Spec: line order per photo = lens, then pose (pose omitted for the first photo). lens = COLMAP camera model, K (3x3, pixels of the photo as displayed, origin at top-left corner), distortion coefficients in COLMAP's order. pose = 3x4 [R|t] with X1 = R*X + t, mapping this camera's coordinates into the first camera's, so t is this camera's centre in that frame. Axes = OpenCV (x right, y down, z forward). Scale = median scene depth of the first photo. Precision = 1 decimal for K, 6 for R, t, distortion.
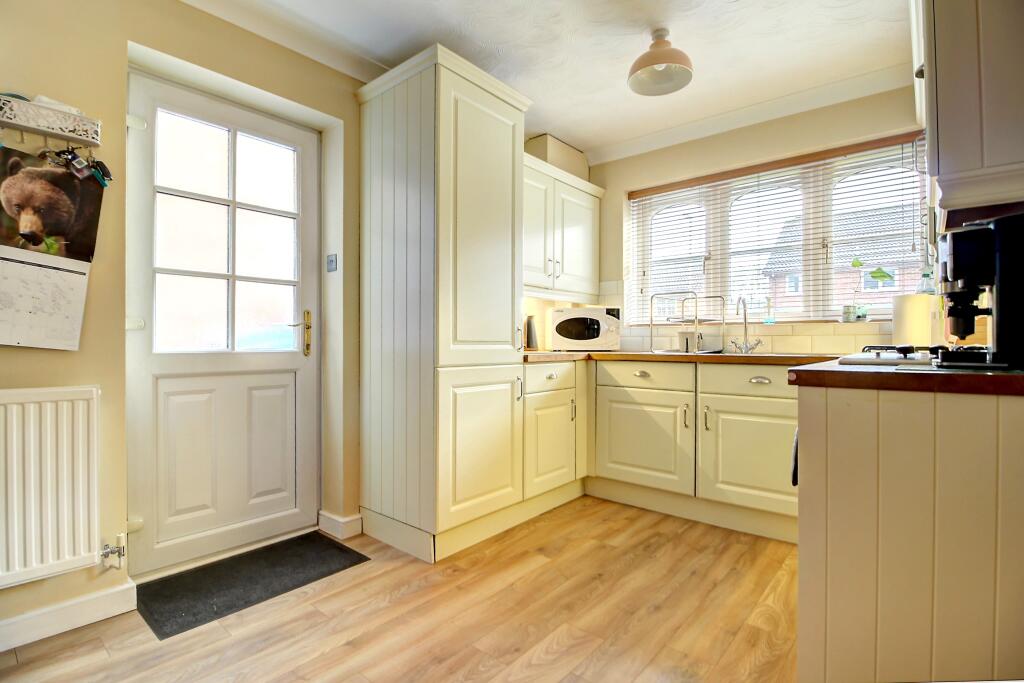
lens RADIAL K [[499.6, 0, 512.0], [0, 499.6, 341.5], [0, 0, 1]] dist [-0.000376, -0.000160]
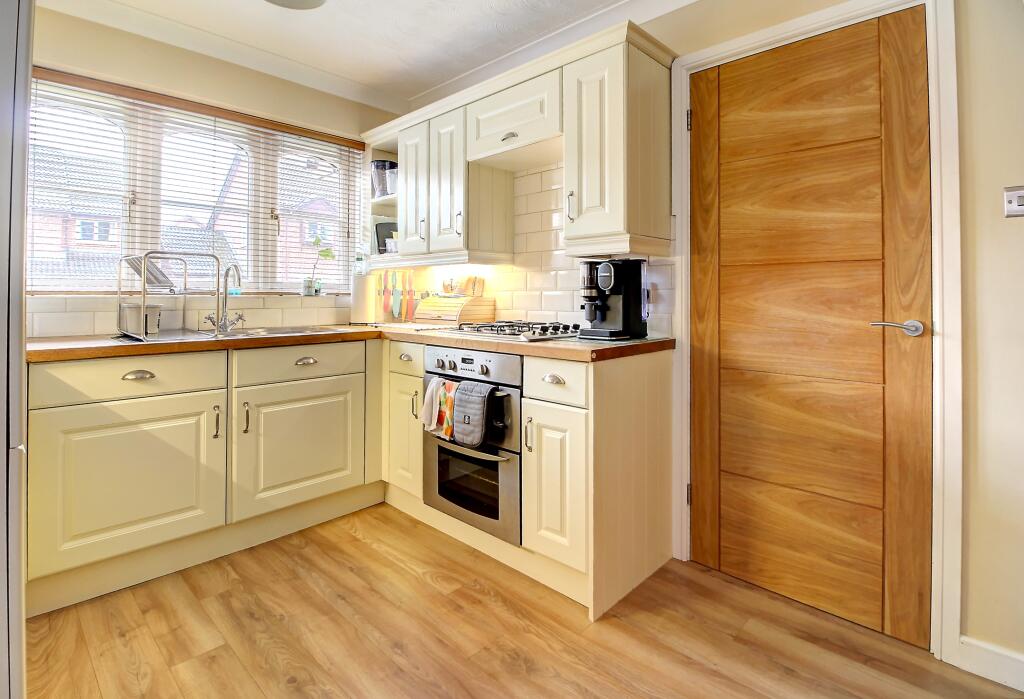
lens RADIAL K [[504.2, 0, 510.0], [0, 504.2, 288.6], [0, 0, 1]] dist [-0.004004, -0.000695]
pose [[0.068932, 0.010318, 0.997568, -0.406805], [-0.003760, 0.999942, -0.010083, -0.048664], [-0.997614, -0.003056, 0.068967, 0.551297]]
